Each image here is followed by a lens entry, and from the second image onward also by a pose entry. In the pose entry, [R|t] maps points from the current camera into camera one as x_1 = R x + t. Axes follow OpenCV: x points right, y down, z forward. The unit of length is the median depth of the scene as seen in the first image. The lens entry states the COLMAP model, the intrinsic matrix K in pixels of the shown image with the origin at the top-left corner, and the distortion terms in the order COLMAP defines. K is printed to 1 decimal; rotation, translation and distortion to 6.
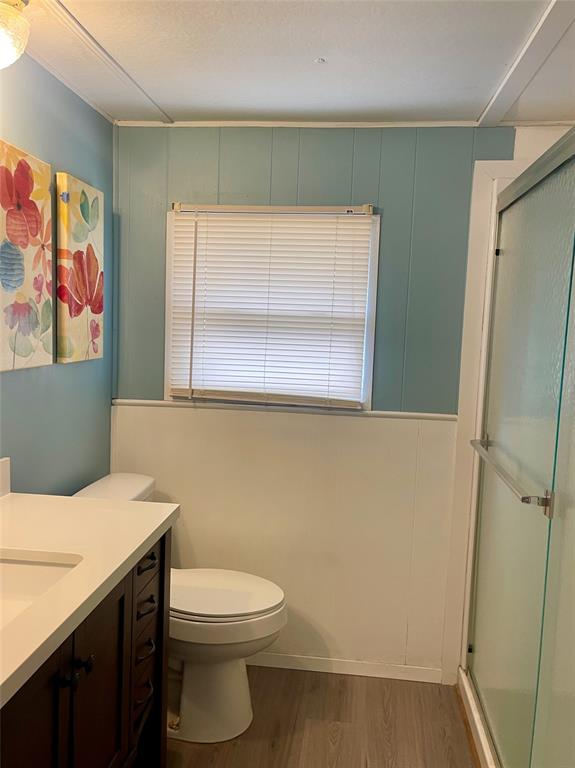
lens RADIAL K [[582.2, 0, 286.5], [0, 582.2, 381.2], [0, 0, 1]] dist [0.063967, -0.082929]
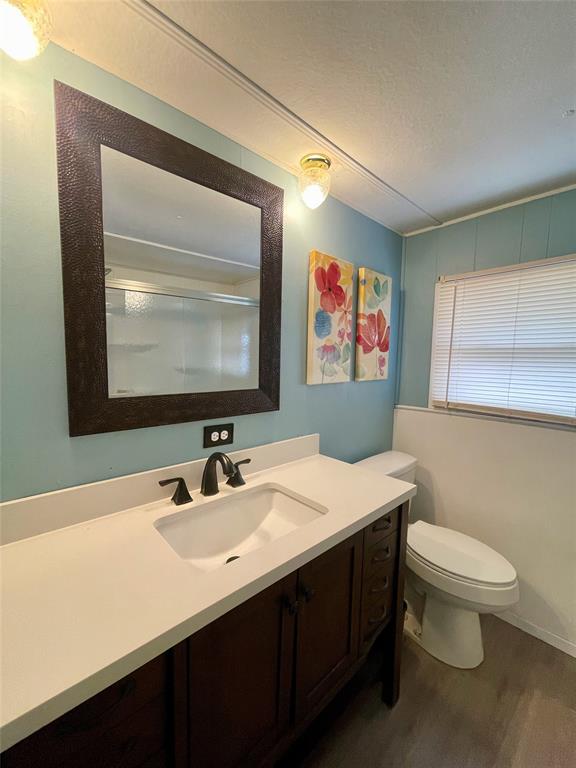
lens RADIAL K [[311.3, 0, 288.0], [0, 311.3, 384.0], [0, 0, 1]] dist [0.001587, 0.000554]
pose [[0.764024, 0.032622, -0.644362, 0.040601], [-0.051090, 0.998644, -0.010019, -0.003474], [0.643162, 0.040575, 0.764655, 0.192466]]
